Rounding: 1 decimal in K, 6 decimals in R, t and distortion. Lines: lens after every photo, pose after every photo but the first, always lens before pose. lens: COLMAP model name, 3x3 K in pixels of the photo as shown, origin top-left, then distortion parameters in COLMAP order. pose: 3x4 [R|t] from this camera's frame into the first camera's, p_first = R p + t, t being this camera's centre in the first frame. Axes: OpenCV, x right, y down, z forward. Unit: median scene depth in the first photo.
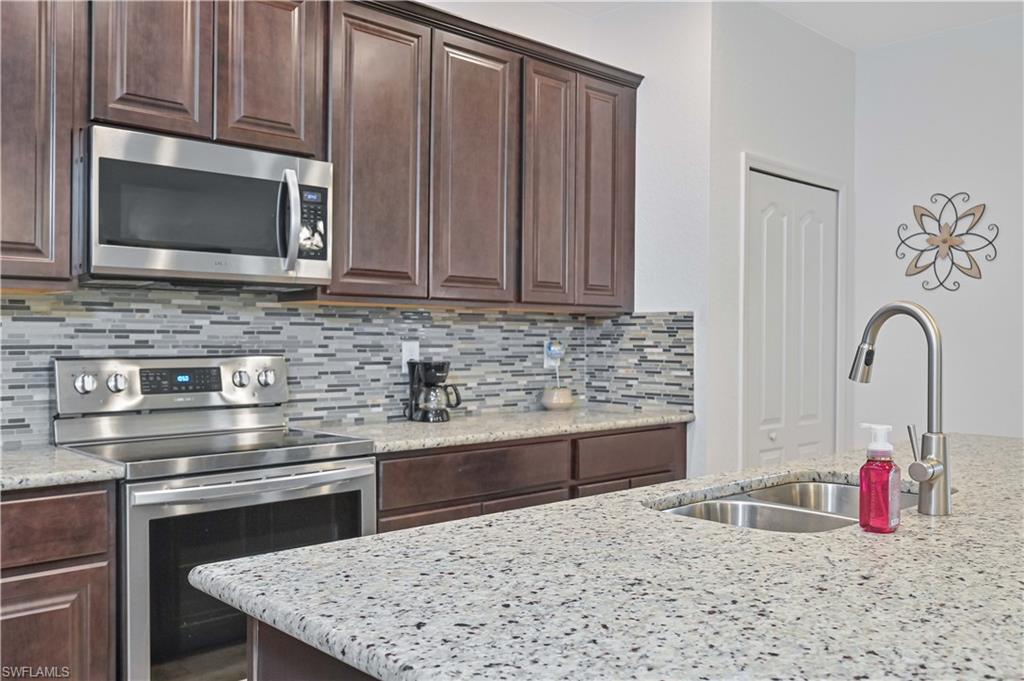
lens RADIAL K [[886.8, 0, 514.4], [0, 886.8, 332.1], [0, 0, 1]] dist [-0.000341, -0.004199]
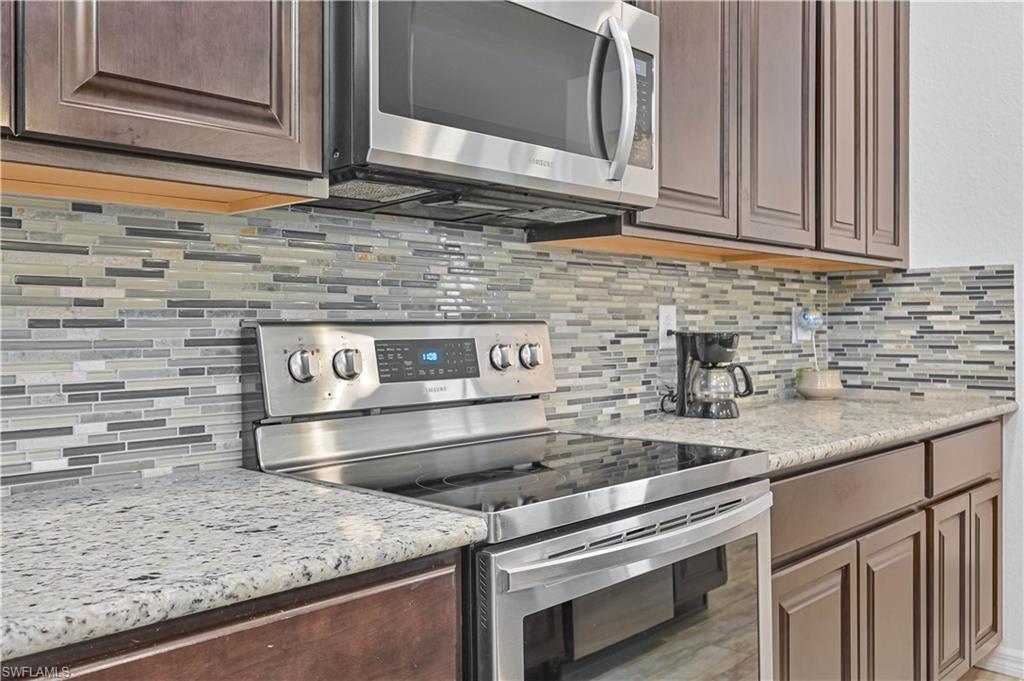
lens RADIAL K [[886.8, 0, 514.4], [0, 886.8, 332.1], [0, 0, 1]] dist [-0.000341, -0.004199]
pose [[0.998660, -0.009062, 0.050945, -0.285433], [0.008375, 0.999871, 0.013686, 0.022204], [-0.051062, -0.013241, 0.998608, 0.306045]]
